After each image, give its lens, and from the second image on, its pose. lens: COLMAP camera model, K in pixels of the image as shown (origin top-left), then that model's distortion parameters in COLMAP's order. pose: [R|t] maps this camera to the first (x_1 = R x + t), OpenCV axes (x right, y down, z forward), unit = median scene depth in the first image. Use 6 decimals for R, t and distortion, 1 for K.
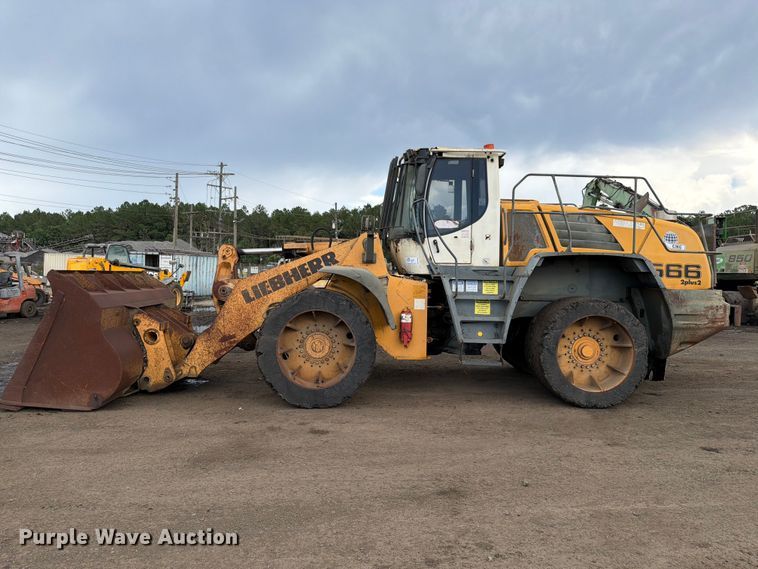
lens RADIAL K [[544.5, 0, 387.8], [0, 544.5, 284.0], [0, 0, 1]] dist [0.002456, -0.005579]
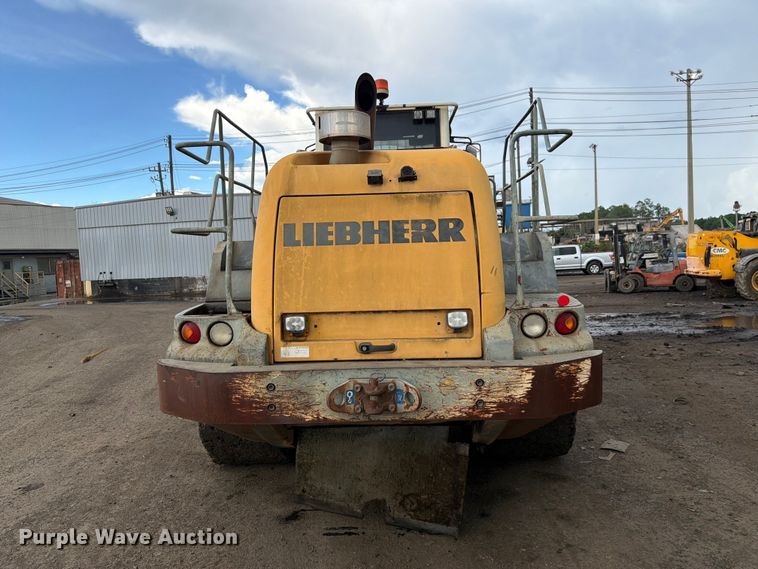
lens RADIAL K [[542.2, 0, 379.2], [0, 542.2, 280.6], [0, 0, 1]] dist [0.073057, -0.096975]
pose [[-0.059866, 0.044178, -0.997228, 0.974807], [0.016438, 0.998928, 0.043266, -0.031597], [0.998071, -0.013803, -0.060528, 1.114046]]
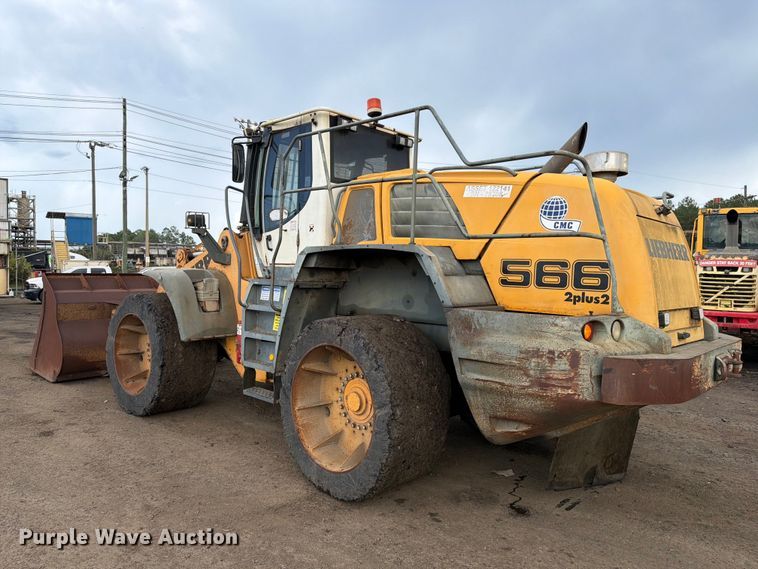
lens RADIAL K [[542.2, 0, 379.2], [0, 542.2, 280.6], [0, 0, 1]] dist [0.073057, -0.096975]
pose [[0.709424, 0.011181, -0.704694, 0.766663], [-0.017737, 0.999841, -0.001991, -0.014319], [0.704559, 0.013912, 0.709509, 0.532410]]
